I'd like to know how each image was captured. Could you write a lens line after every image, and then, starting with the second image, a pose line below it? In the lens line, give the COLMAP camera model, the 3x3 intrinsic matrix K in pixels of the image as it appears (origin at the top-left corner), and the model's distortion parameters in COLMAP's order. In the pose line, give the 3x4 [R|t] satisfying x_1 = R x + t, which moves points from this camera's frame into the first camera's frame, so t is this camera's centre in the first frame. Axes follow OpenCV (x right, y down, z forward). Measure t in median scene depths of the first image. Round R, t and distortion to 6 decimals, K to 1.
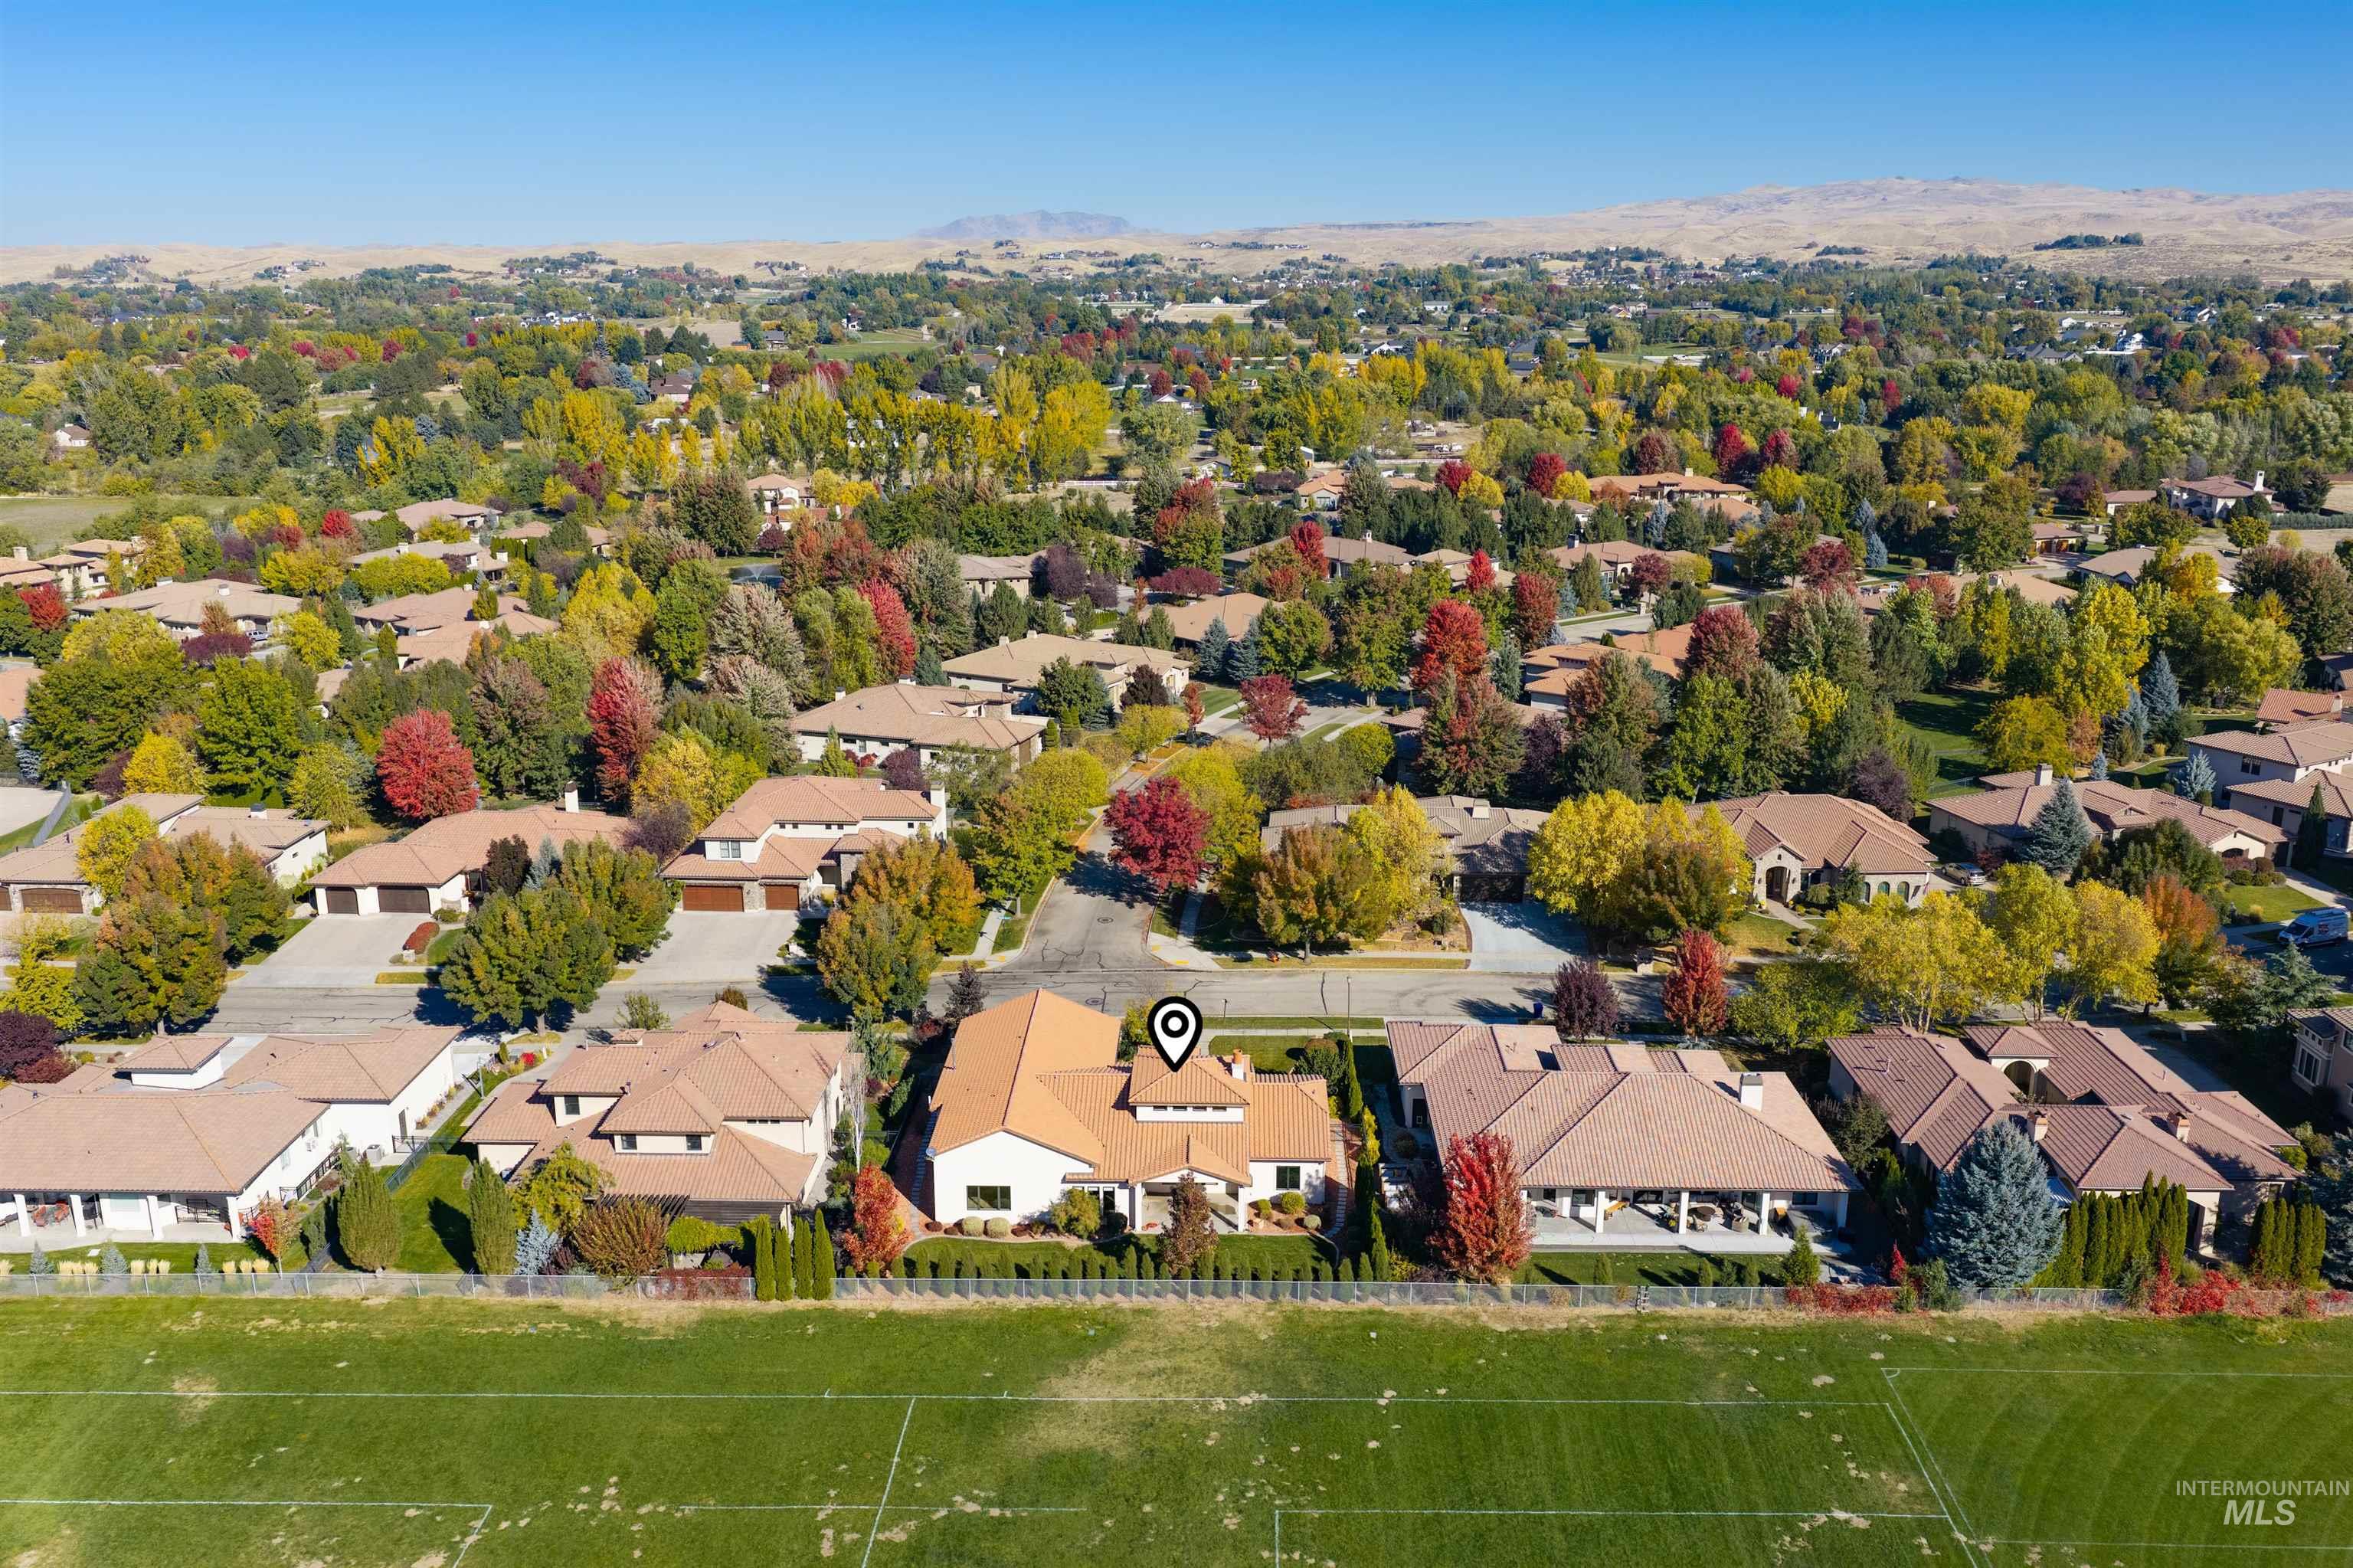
lens RADIAL K [[1938.7, 0, 1176.5], [0, 1938.7, 784.0], [0, 0, 1]] dist [0.009441, -0.009876]
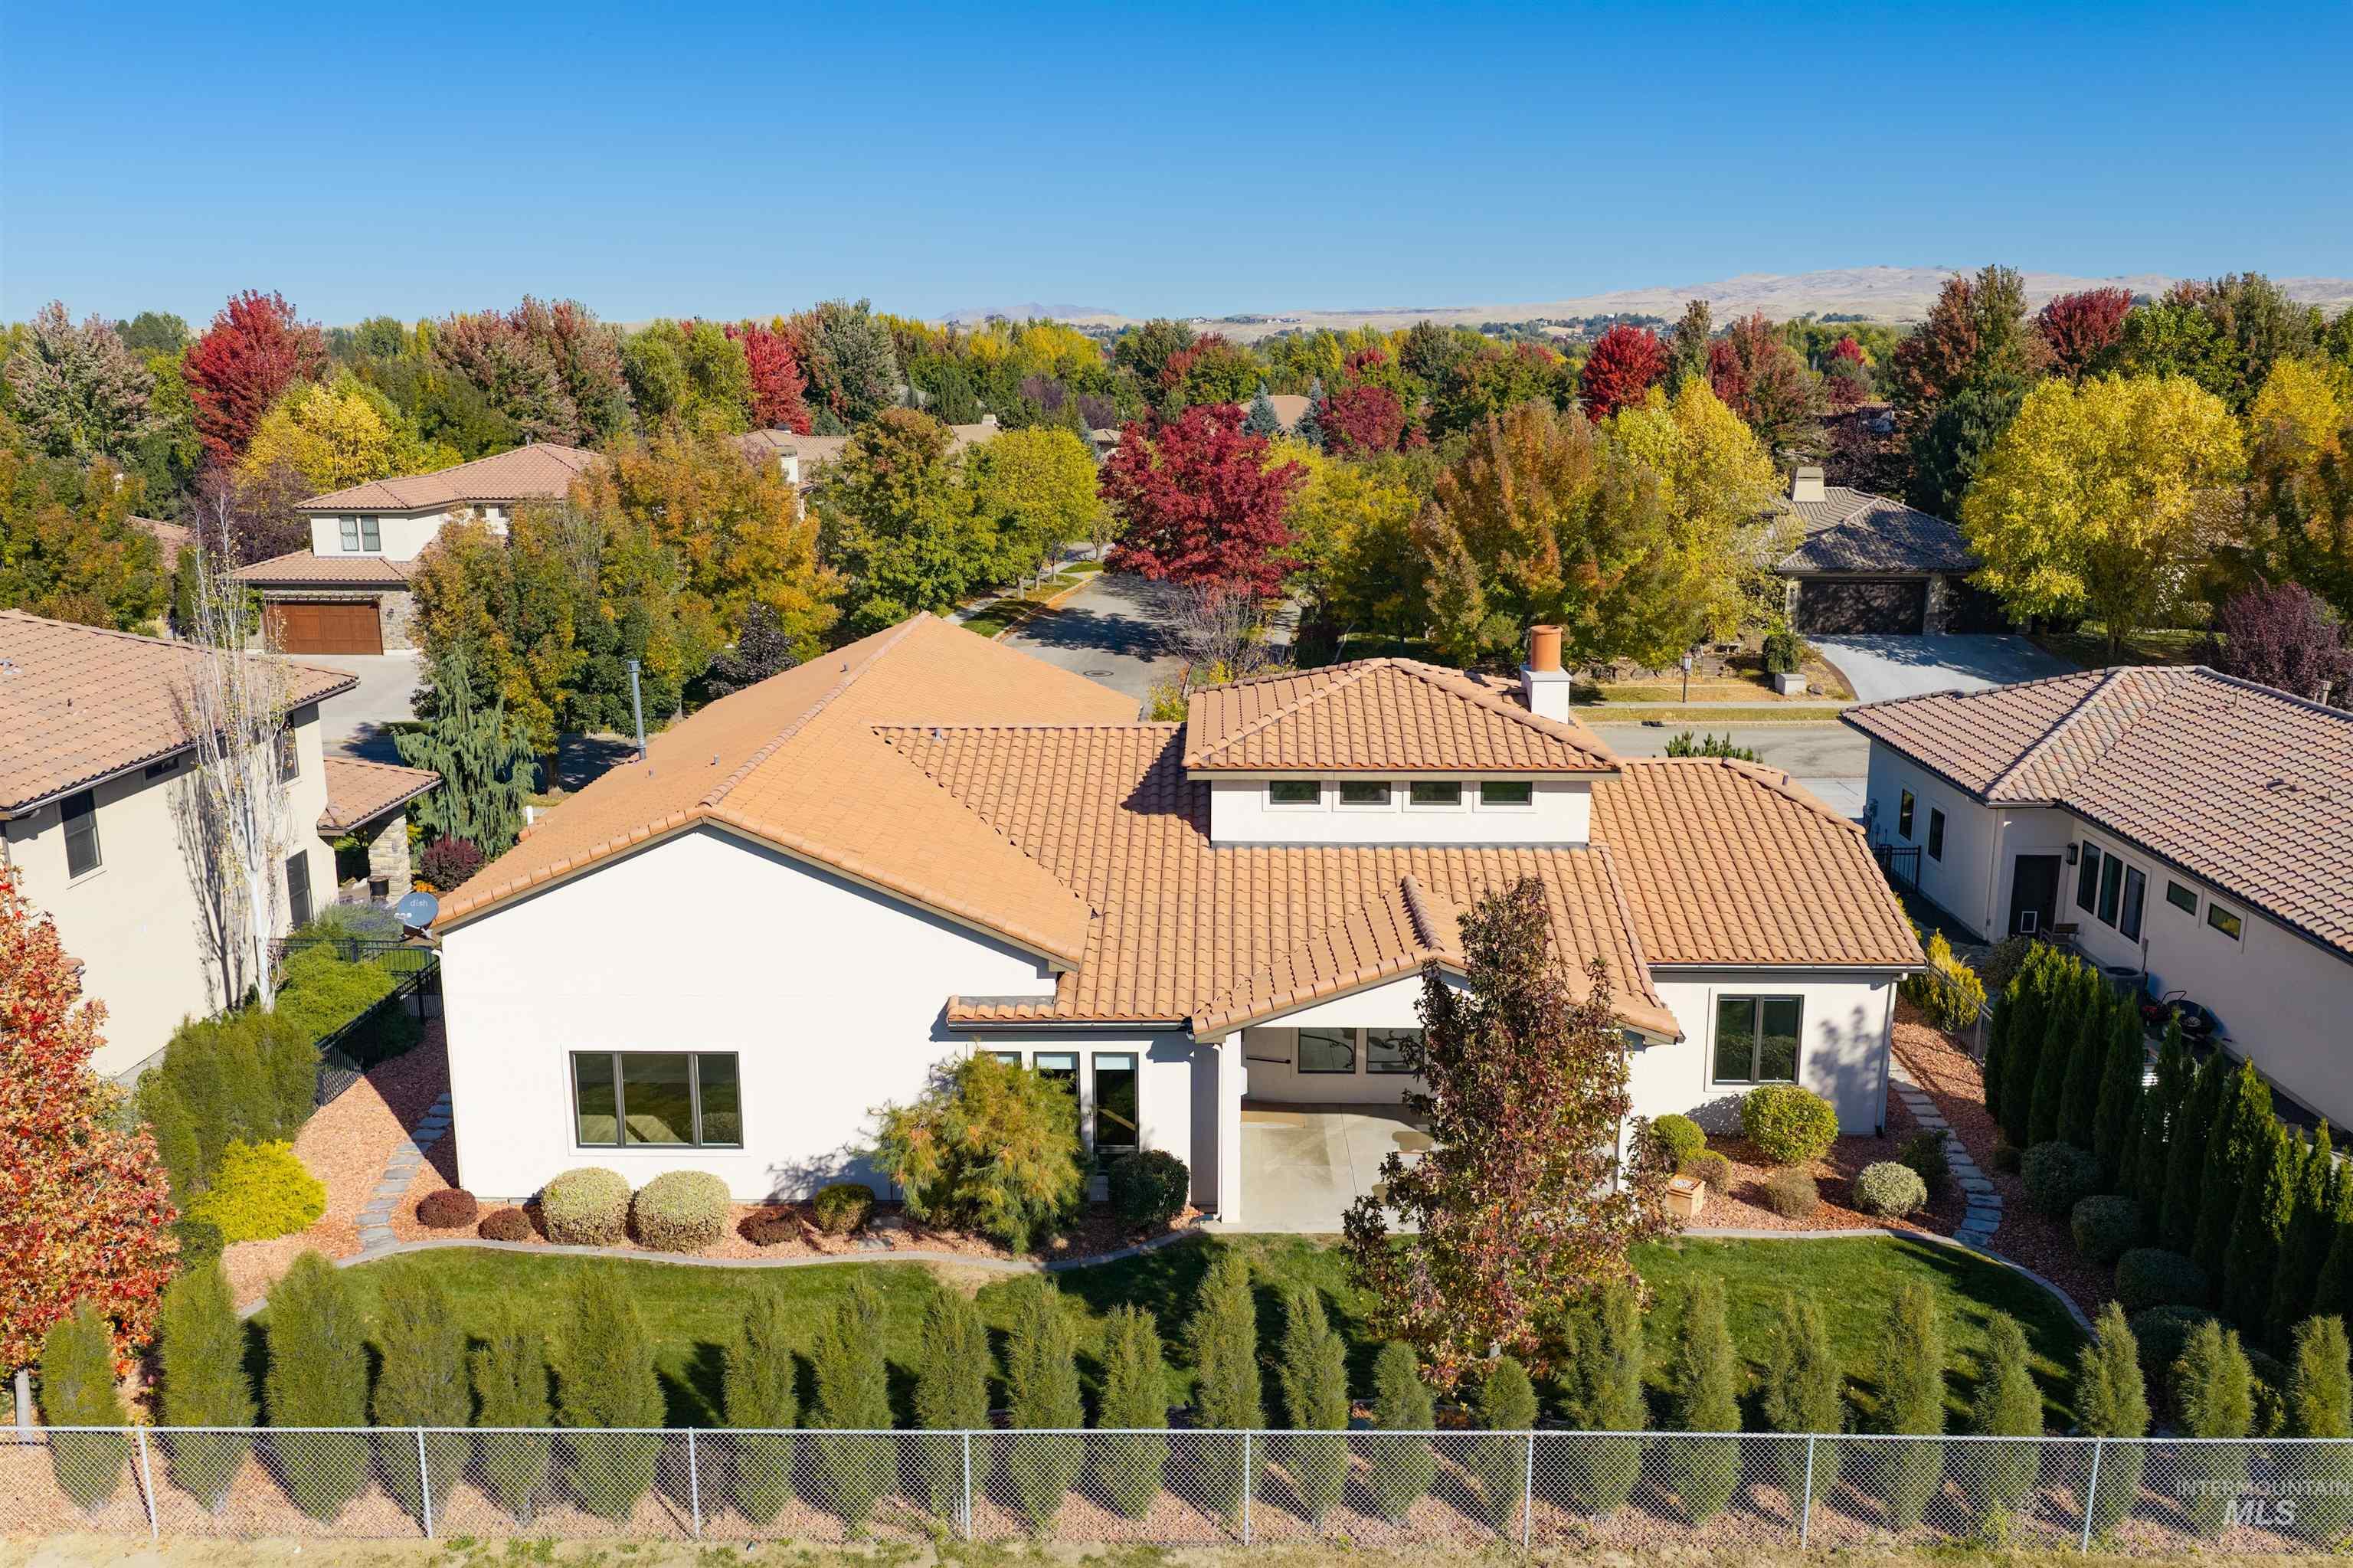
lens RADIAL K [[1938.7, 0, 1176.5], [0, 1938.7, 784.0], [0, 0, 1]] dist [0.009441, -0.009876]
pose [[0.999989, -0.001196, 0.004644, -0.027621], [0.001407, 0.998951, -0.045774, 0.182984], [-0.004585, 0.045780, 0.998941, 0.735910]]
